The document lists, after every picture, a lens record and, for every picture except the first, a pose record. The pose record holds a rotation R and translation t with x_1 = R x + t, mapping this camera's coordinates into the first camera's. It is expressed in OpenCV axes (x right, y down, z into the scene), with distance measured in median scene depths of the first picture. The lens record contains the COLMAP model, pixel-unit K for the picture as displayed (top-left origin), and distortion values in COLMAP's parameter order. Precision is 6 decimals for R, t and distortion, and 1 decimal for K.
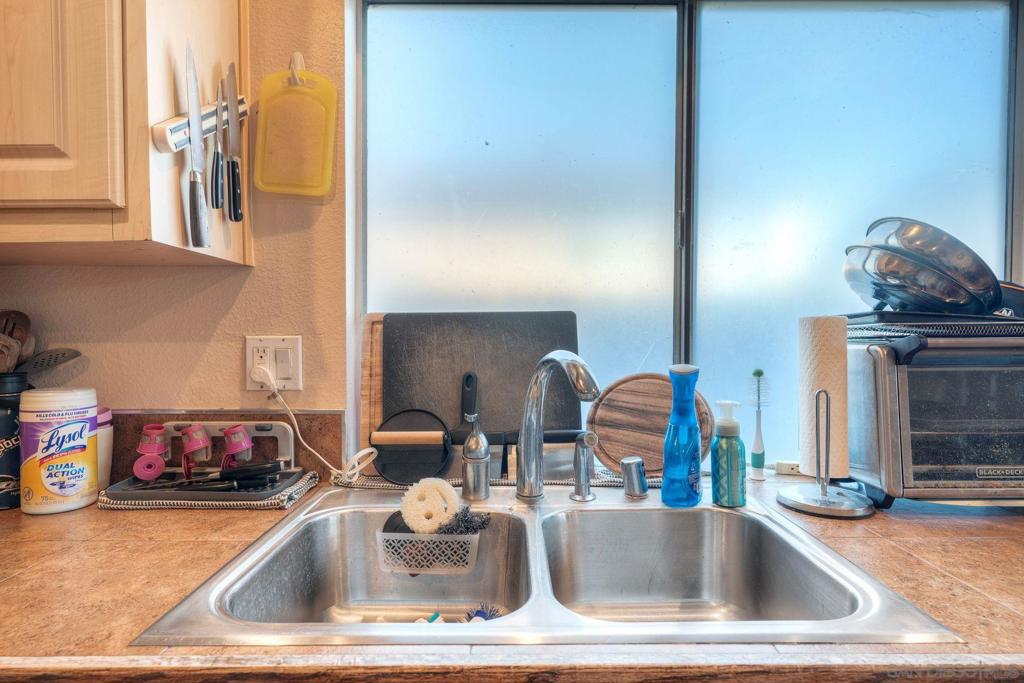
lens RADIAL K [[543.1, 0, 512.0], [0, 543.1, 341.5], [0, 0, 1]] dist [-0.000015, -0.000222]
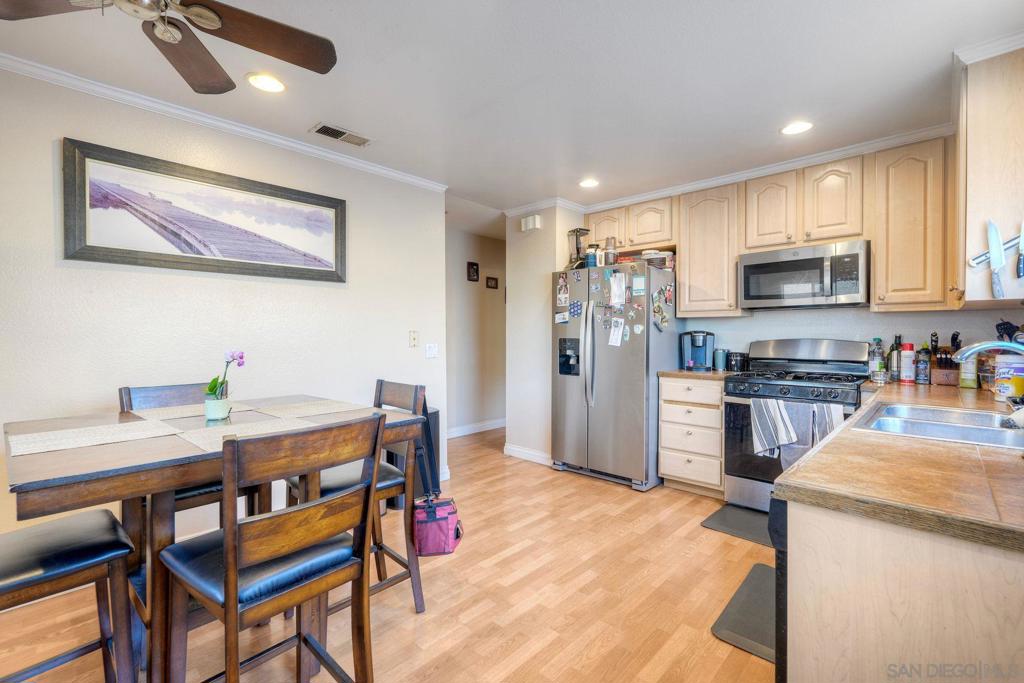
lens RADIAL K [[447.8, 0, 511.2], [0, 447.8, 337.0], [0, 0, 1]] dist [-0.001292, -0.000097]
pose [[-0.695519, 0.007512, -0.718469, 2.088019], [-0.010322, 0.999738, 0.020444, -0.013099], [0.718434, 0.021635, -0.695259, 0.709969]]
